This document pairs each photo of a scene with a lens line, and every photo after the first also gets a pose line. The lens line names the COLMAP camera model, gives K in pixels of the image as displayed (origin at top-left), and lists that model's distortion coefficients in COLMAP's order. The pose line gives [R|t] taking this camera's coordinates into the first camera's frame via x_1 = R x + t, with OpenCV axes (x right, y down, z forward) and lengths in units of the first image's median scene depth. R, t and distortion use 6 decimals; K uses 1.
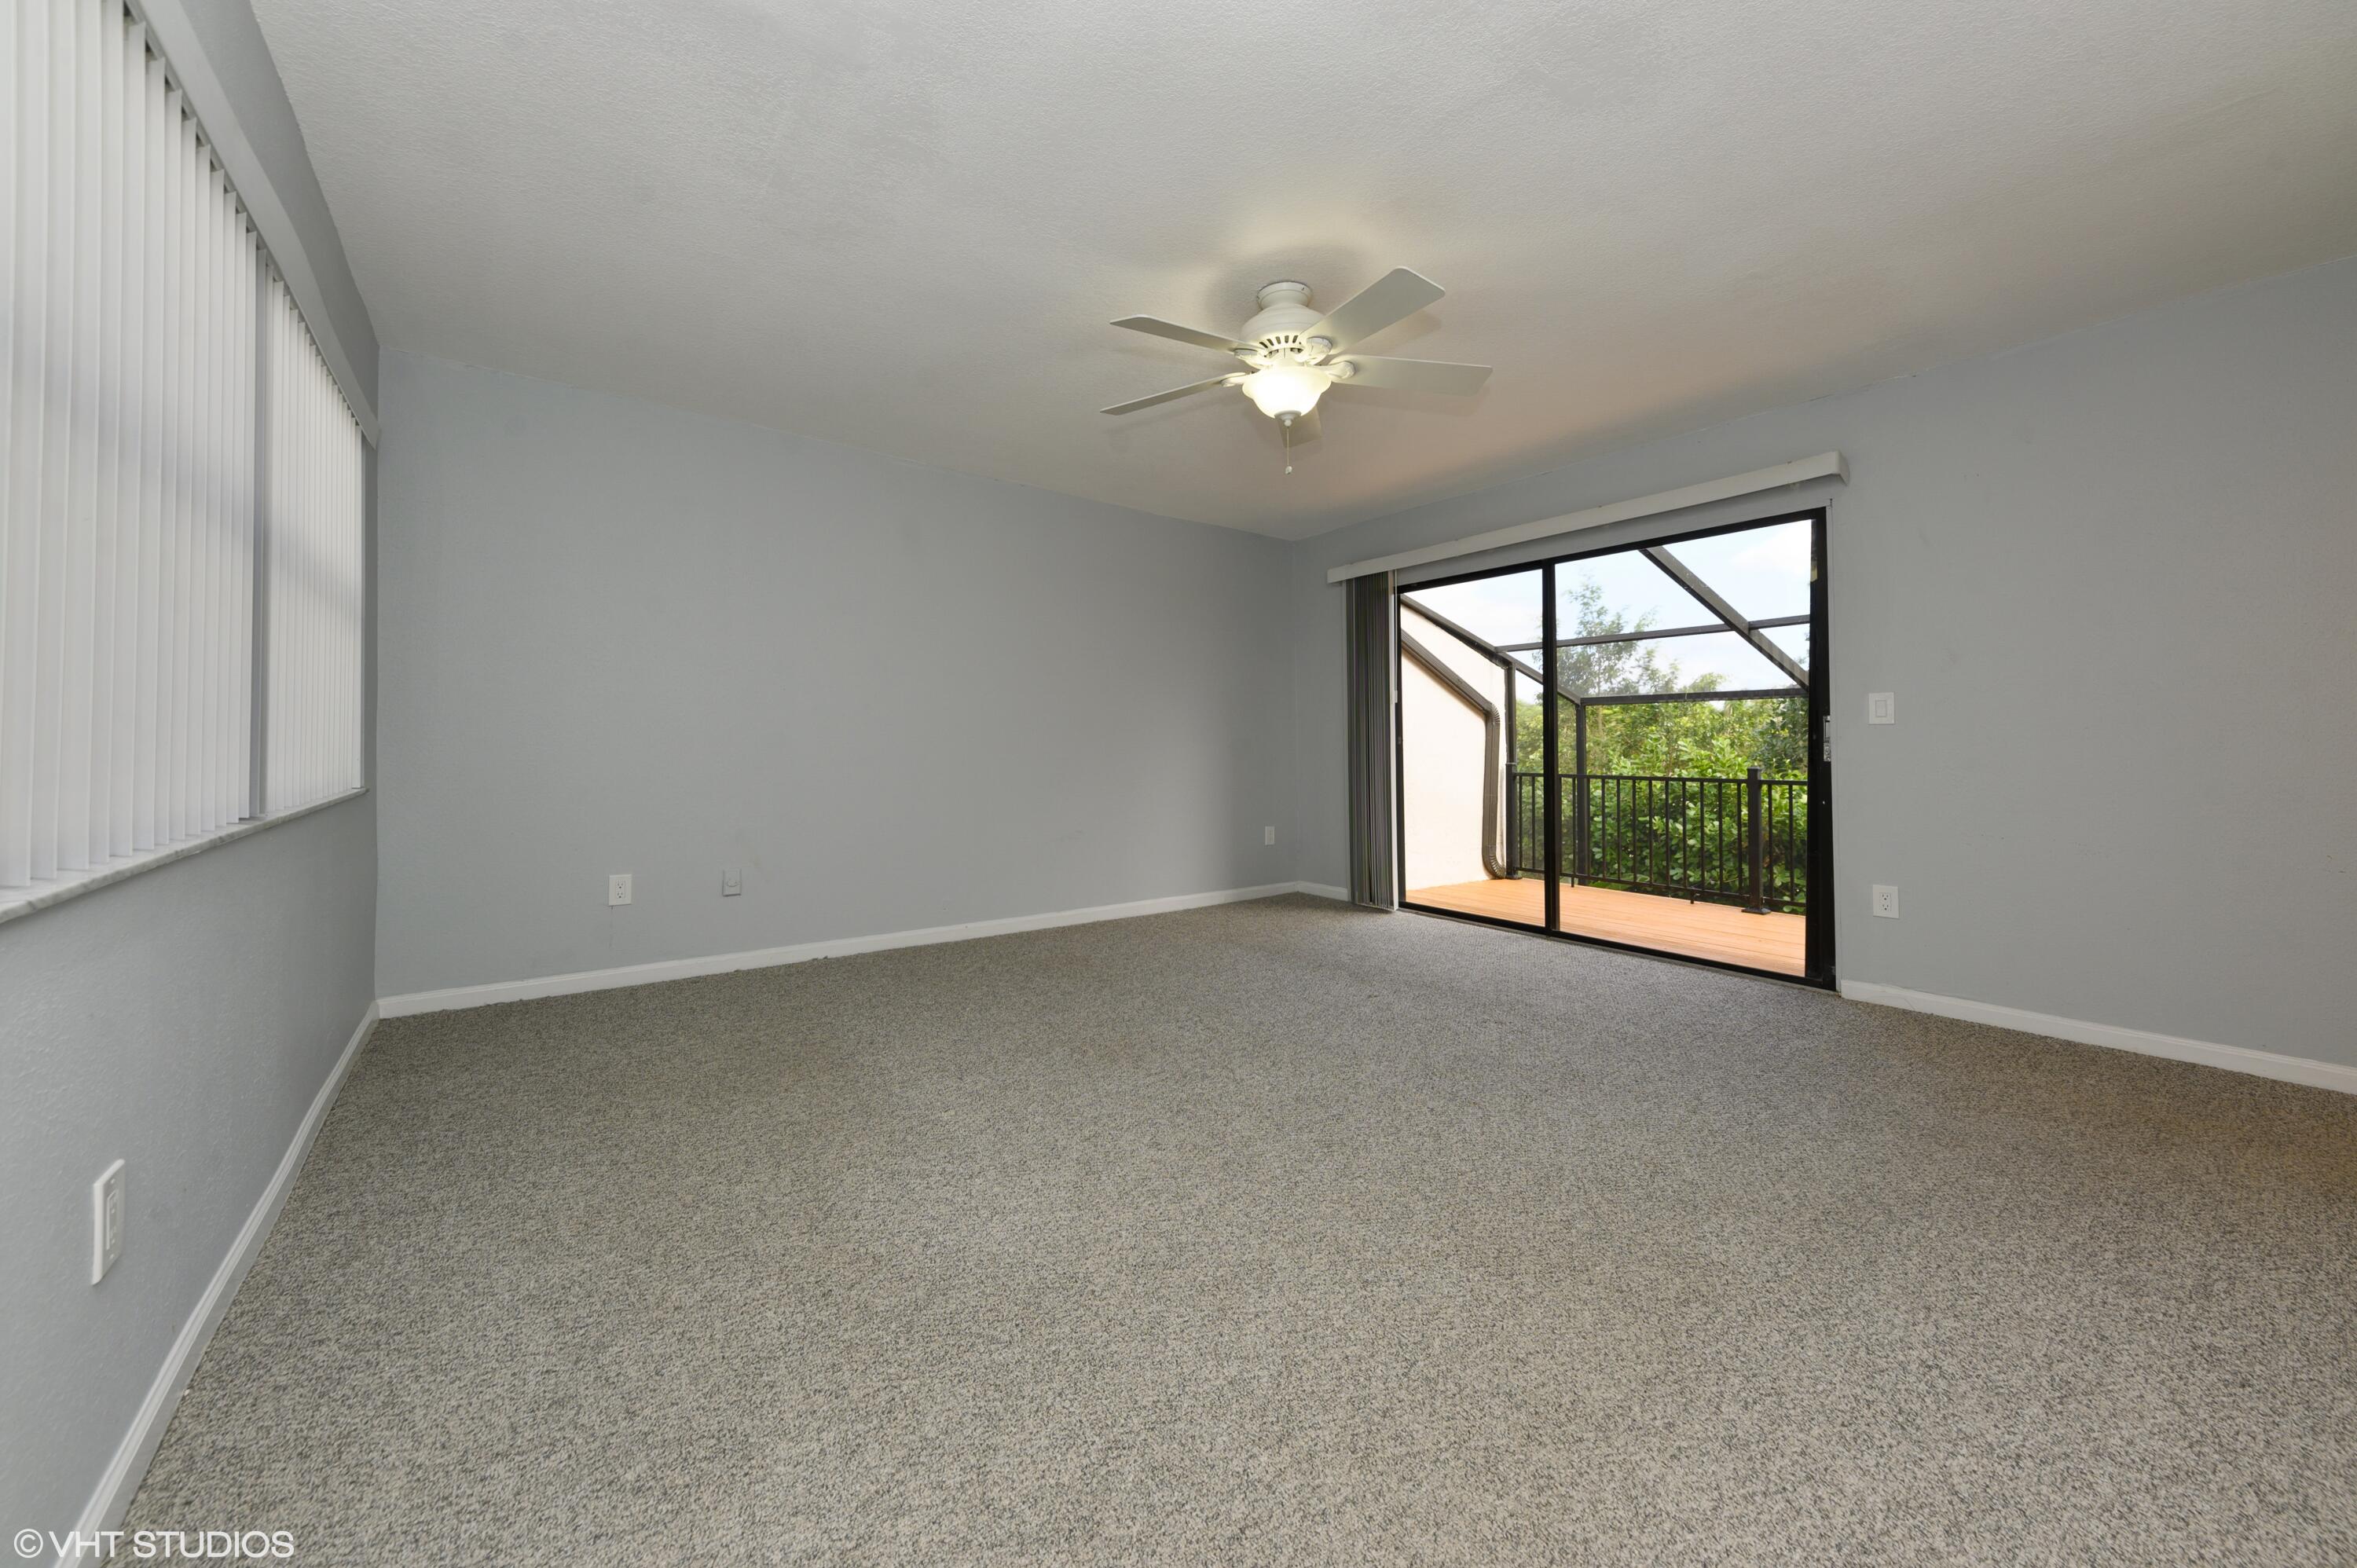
lens RADIAL K [[843.3, 0, 1176.9], [0, 843.3, 735.7], [0, 0, 1]] dist [0.001592, 0.000057]
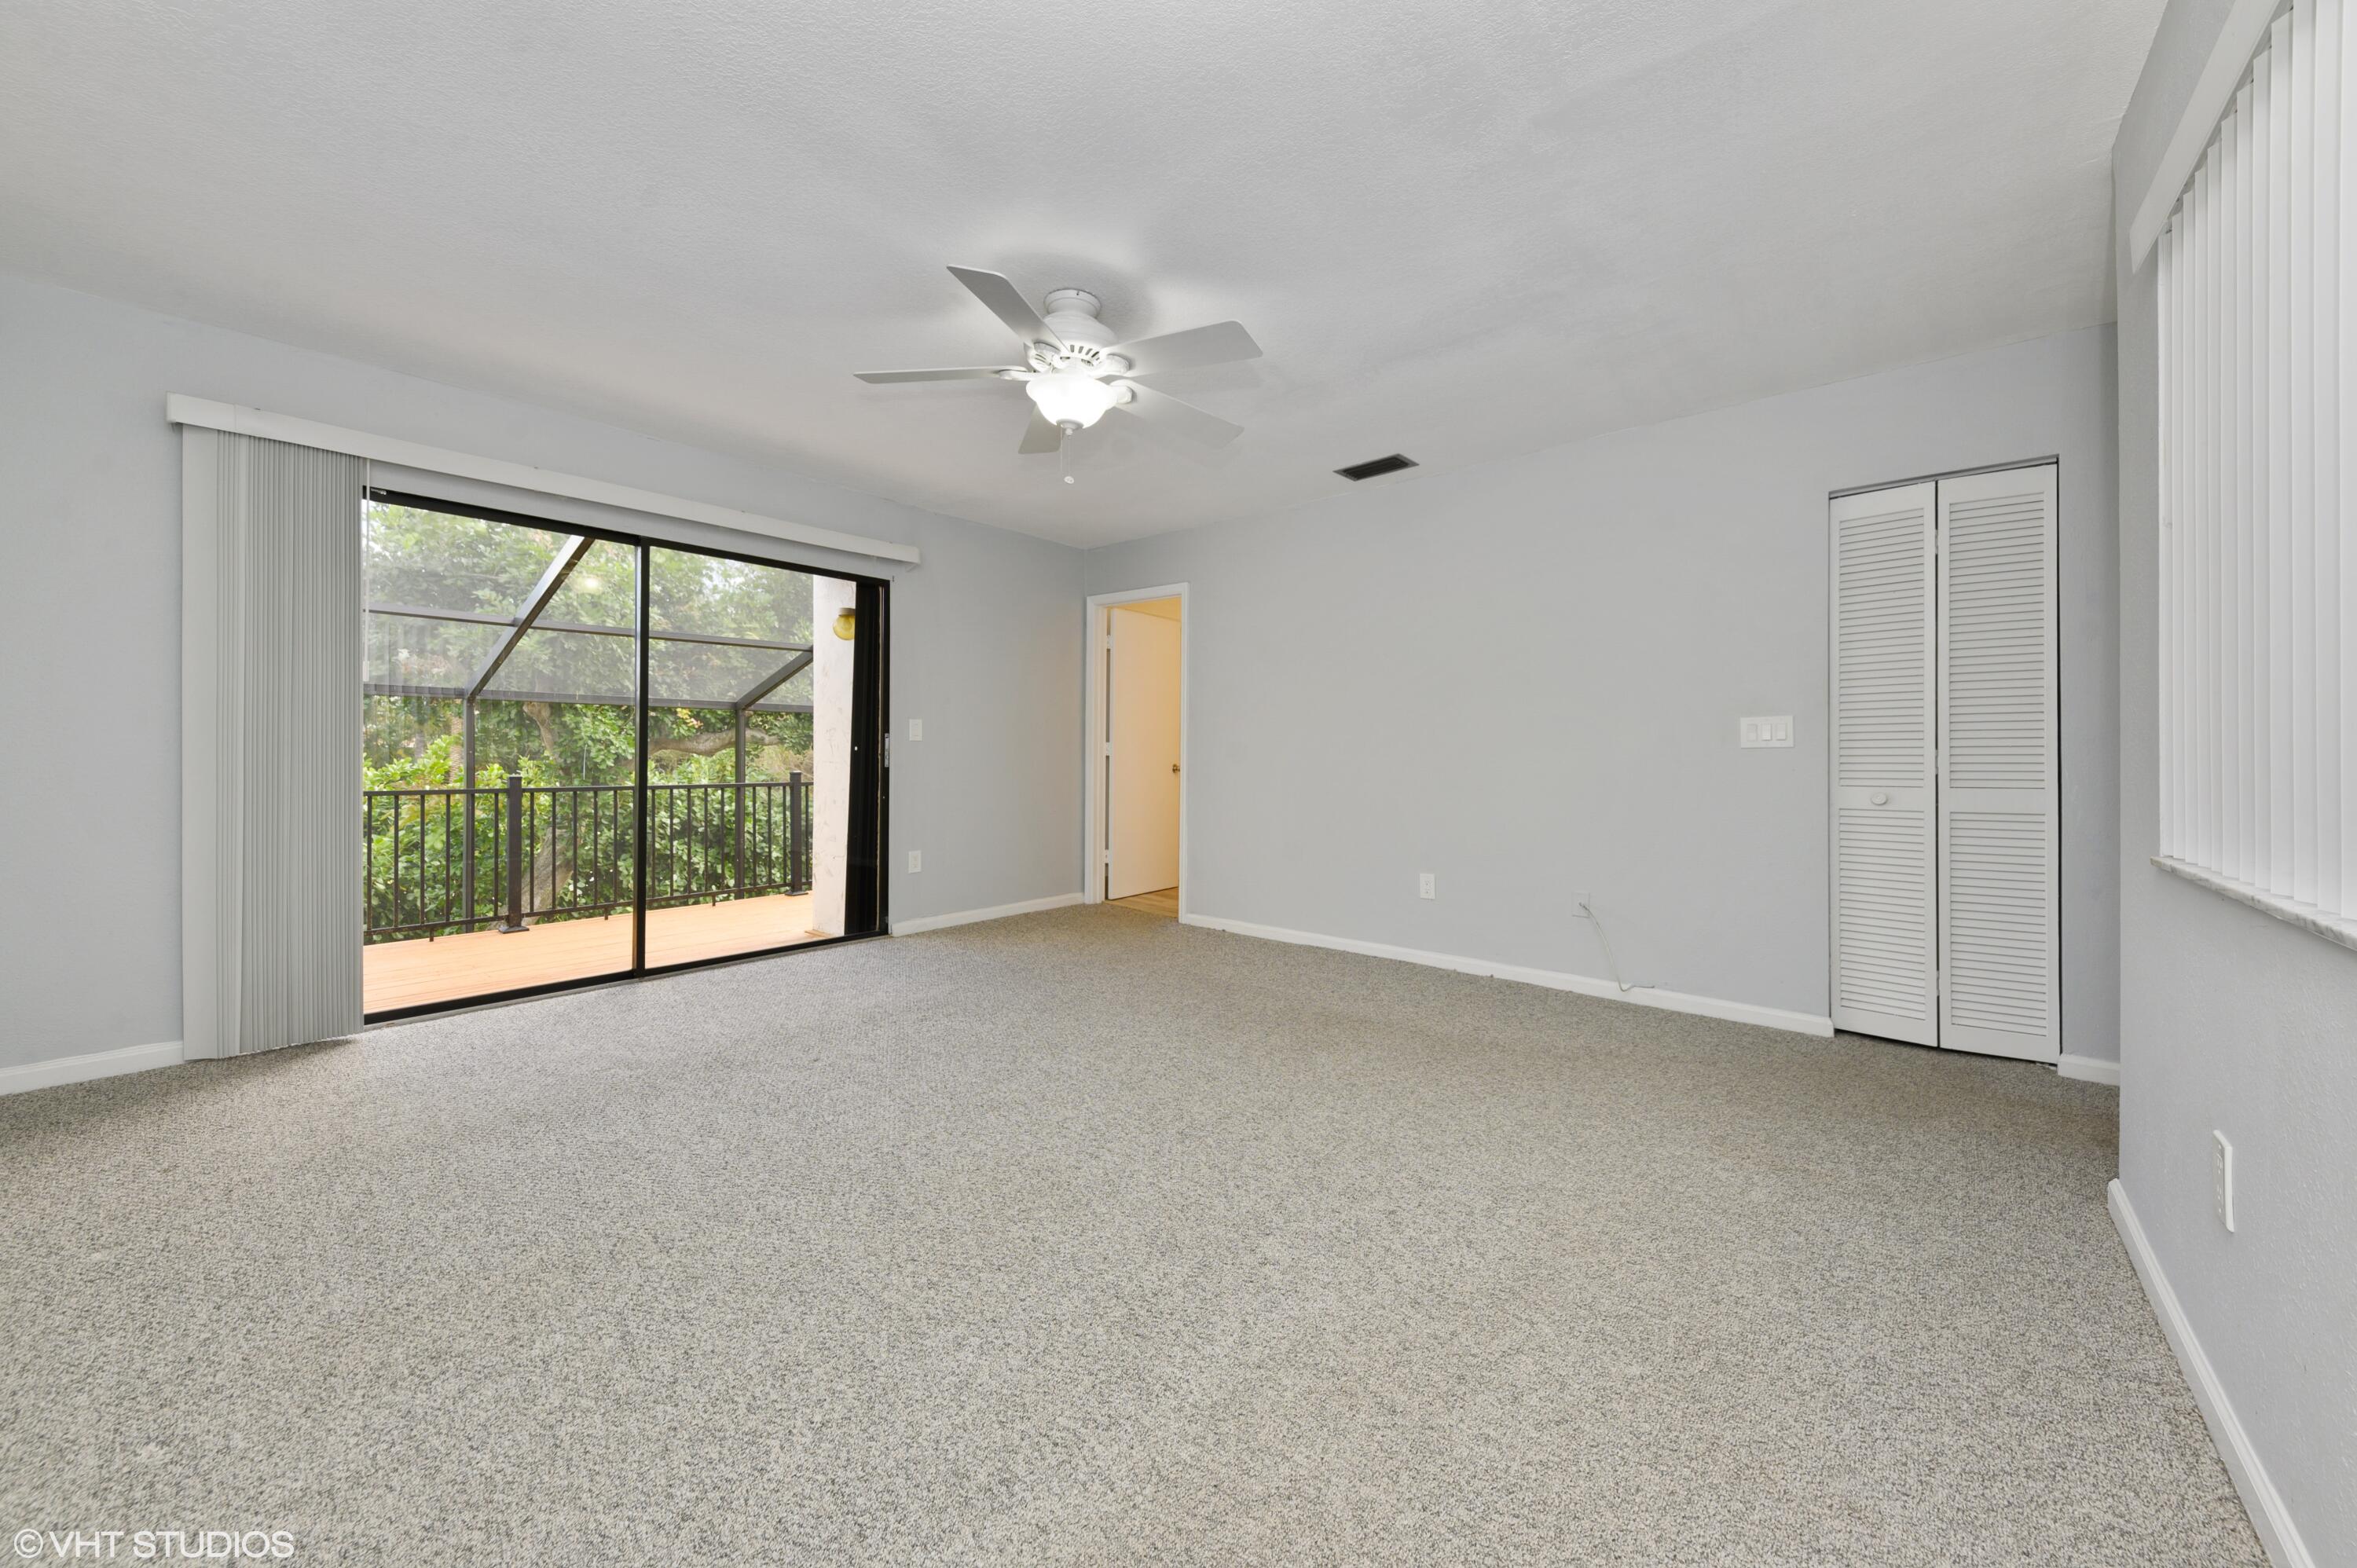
lens RADIAL K [[860.4, 0, 1172.3], [0, 860.4, 753.4], [0, 0, 1]] dist [-0.000003, -0.000084]
pose [[-0.218176, -0.001200, 0.975909, -0.529709], [-0.018257, 0.999829, -0.002852, 0.004312], [-0.975739, -0.018439, -0.218161, 0.680049]]
